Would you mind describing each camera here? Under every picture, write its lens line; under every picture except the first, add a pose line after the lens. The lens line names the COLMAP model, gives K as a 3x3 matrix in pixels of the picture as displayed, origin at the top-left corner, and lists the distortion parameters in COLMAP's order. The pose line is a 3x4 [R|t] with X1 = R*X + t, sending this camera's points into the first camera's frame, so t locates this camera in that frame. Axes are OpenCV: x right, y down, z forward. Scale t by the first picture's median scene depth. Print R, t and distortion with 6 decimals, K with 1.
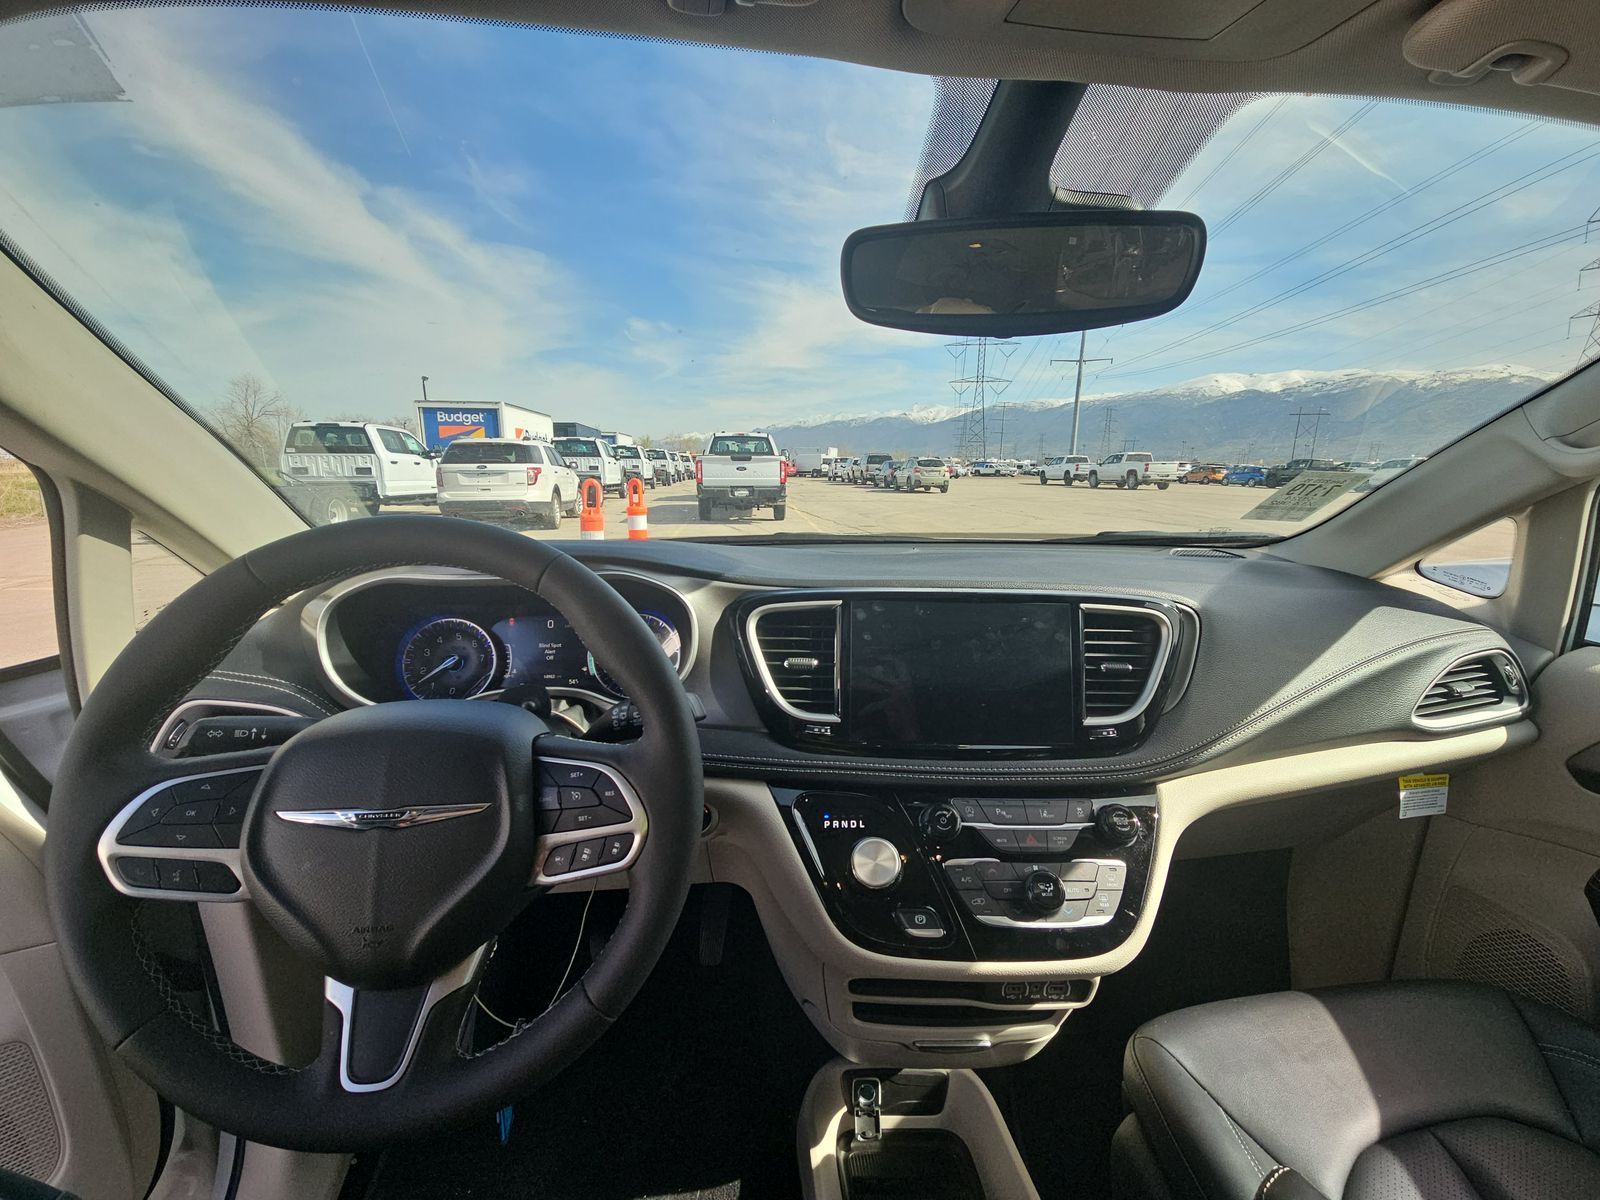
lens RADIAL K [[632.3, 0, 823.6], [0, 632.3, 608.4], [0, 0, 1]] dist [-0.007967, -0.000083]
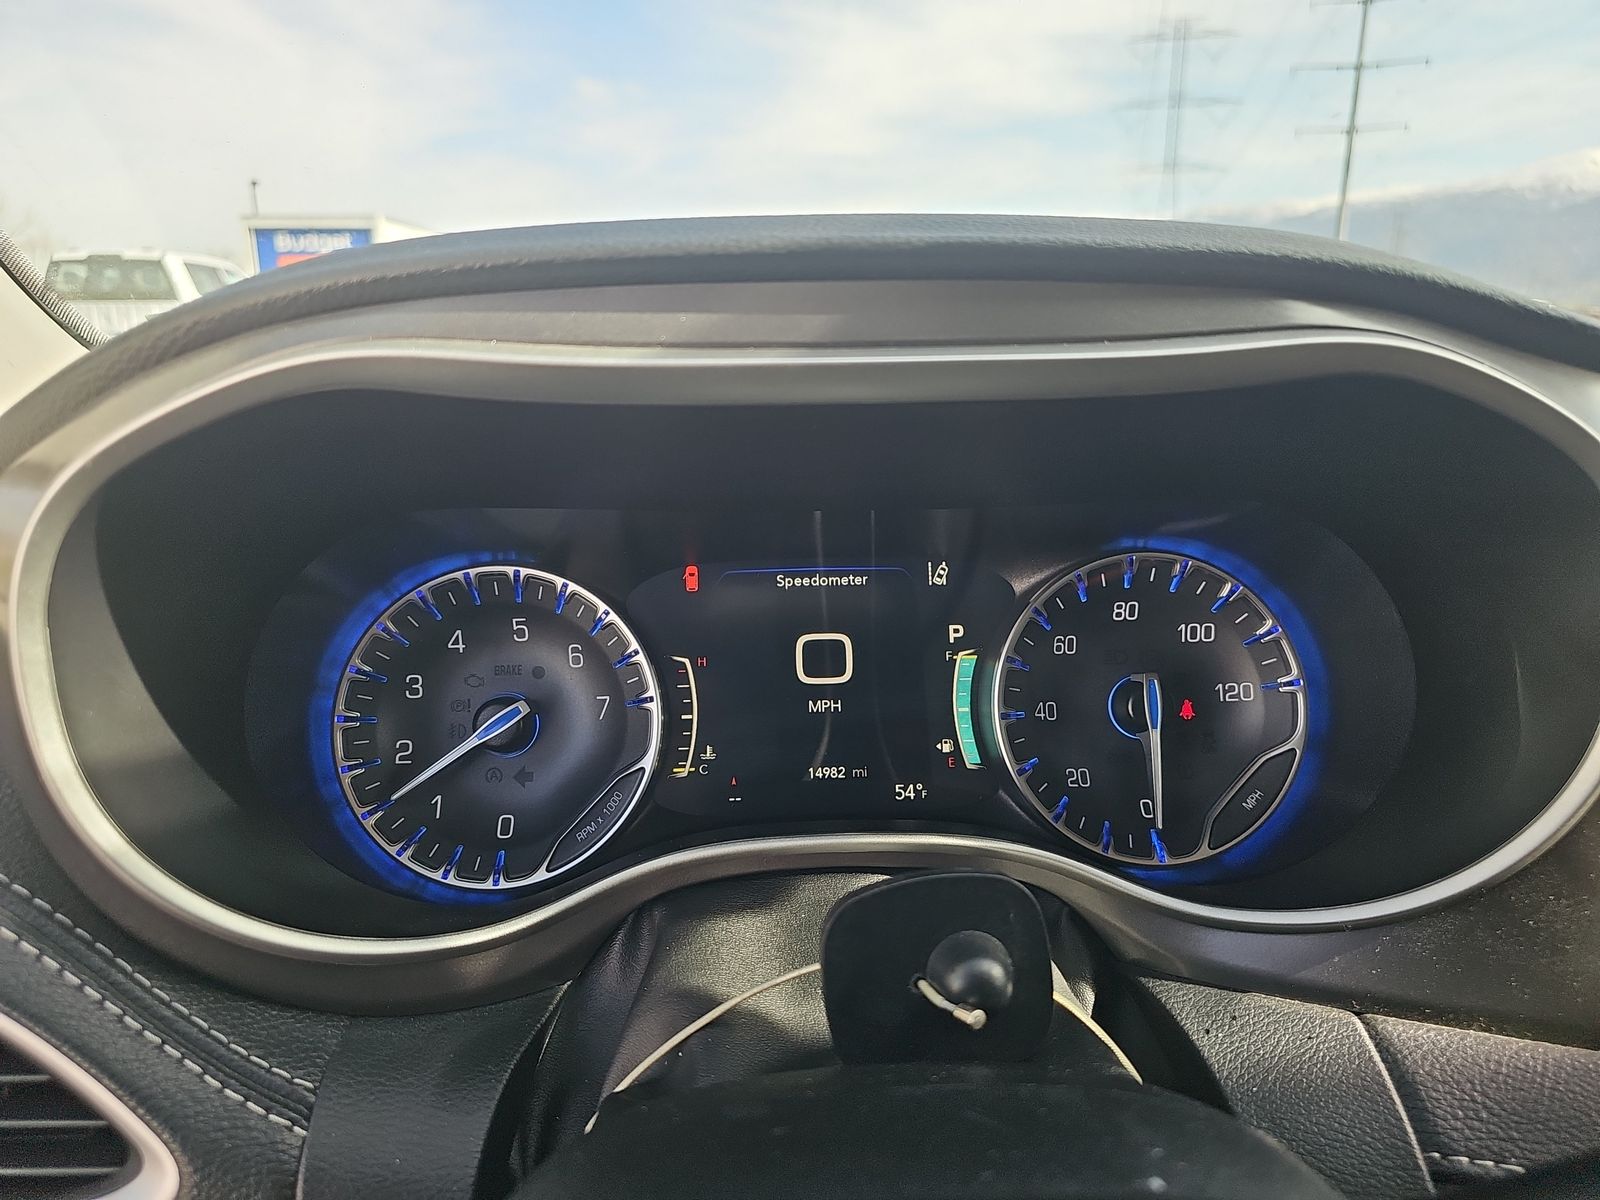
lens RADIAL K [[1059.4, 0, 800.0], [0, 1059.4, 600.0], [0, 0, 1]] dist [0.018936, -0.000320]
pose [[0.995399, 0.006501, -0.095597, -0.340993], [-0.003298, 0.999429, 0.033623, 0.012912], [0.095761, -0.033153, 0.994852, 0.452308]]
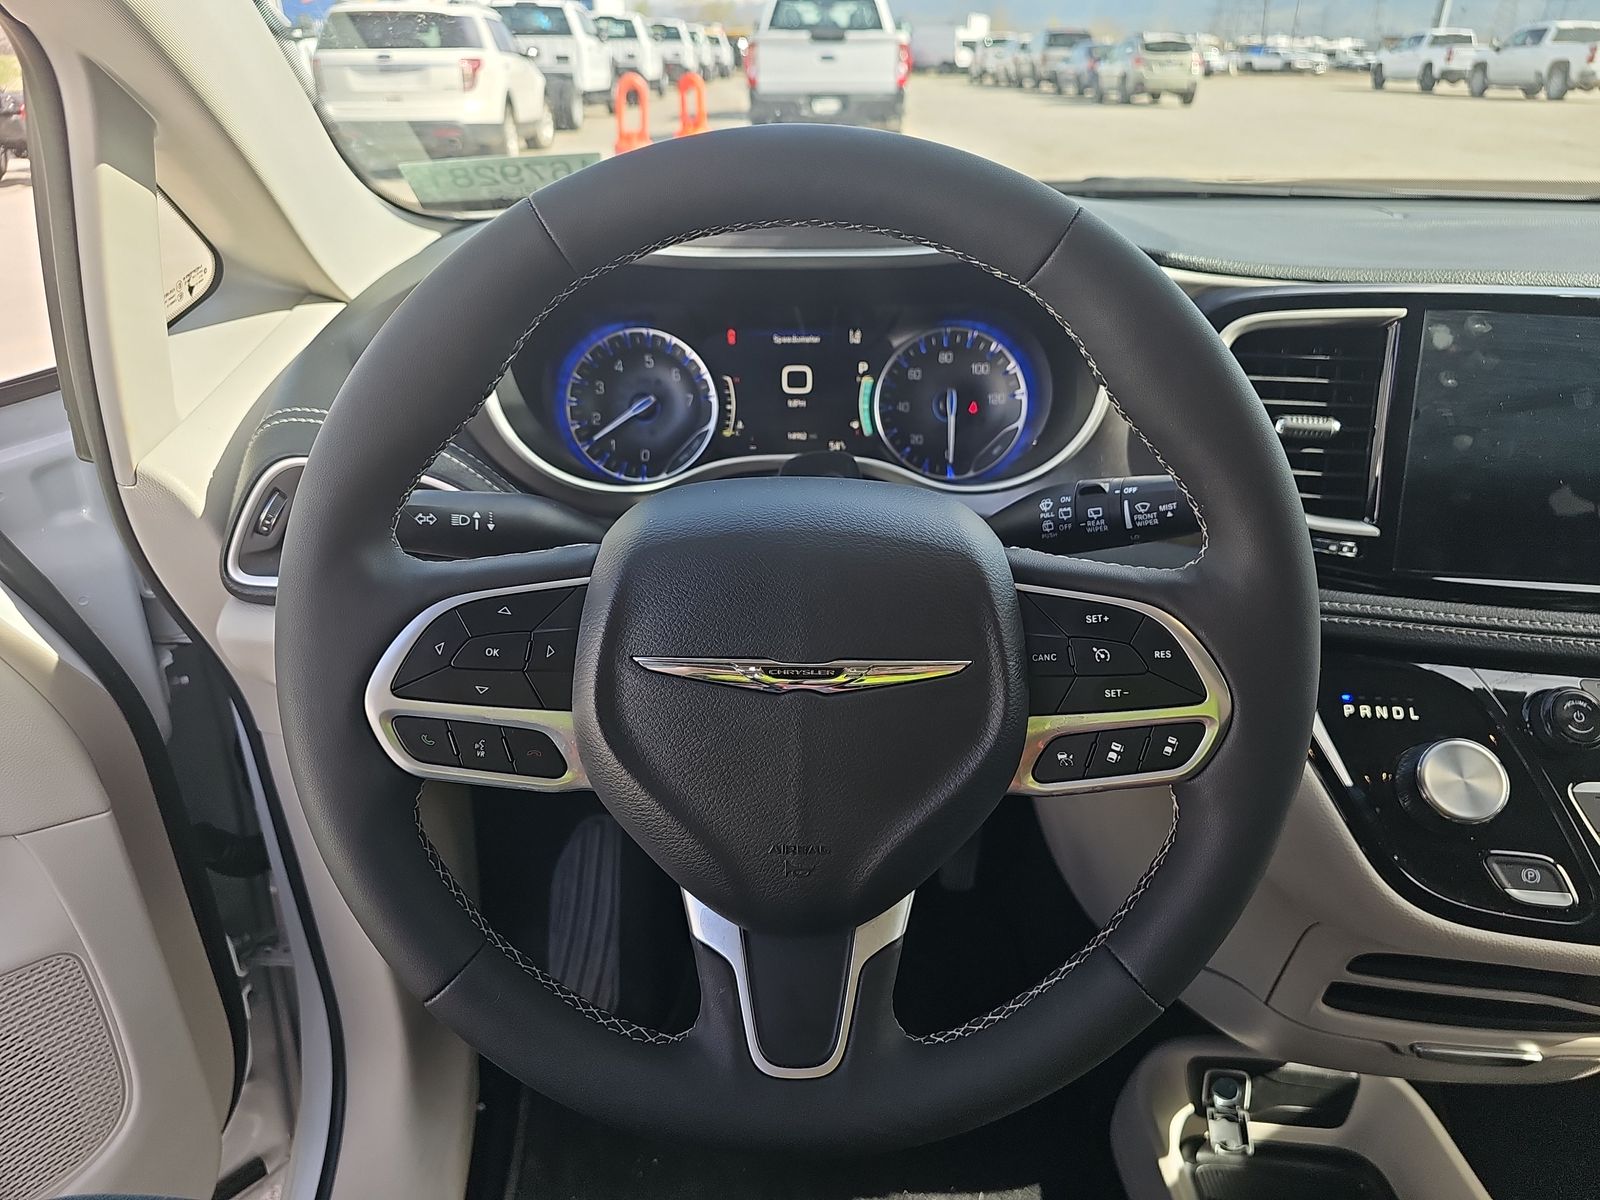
lens RADIAL K [[1037.4, 0, 829.0], [0, 1037.4, 602.7], [0, 0, 1]] dist [0.040918, -0.050773]
pose [[0.993836, 0.047281, -0.100272, -0.256675], [-0.019710, 0.965441, 0.259874, 0.006263], [0.109093, -0.256296, 0.960422, 0.040872]]
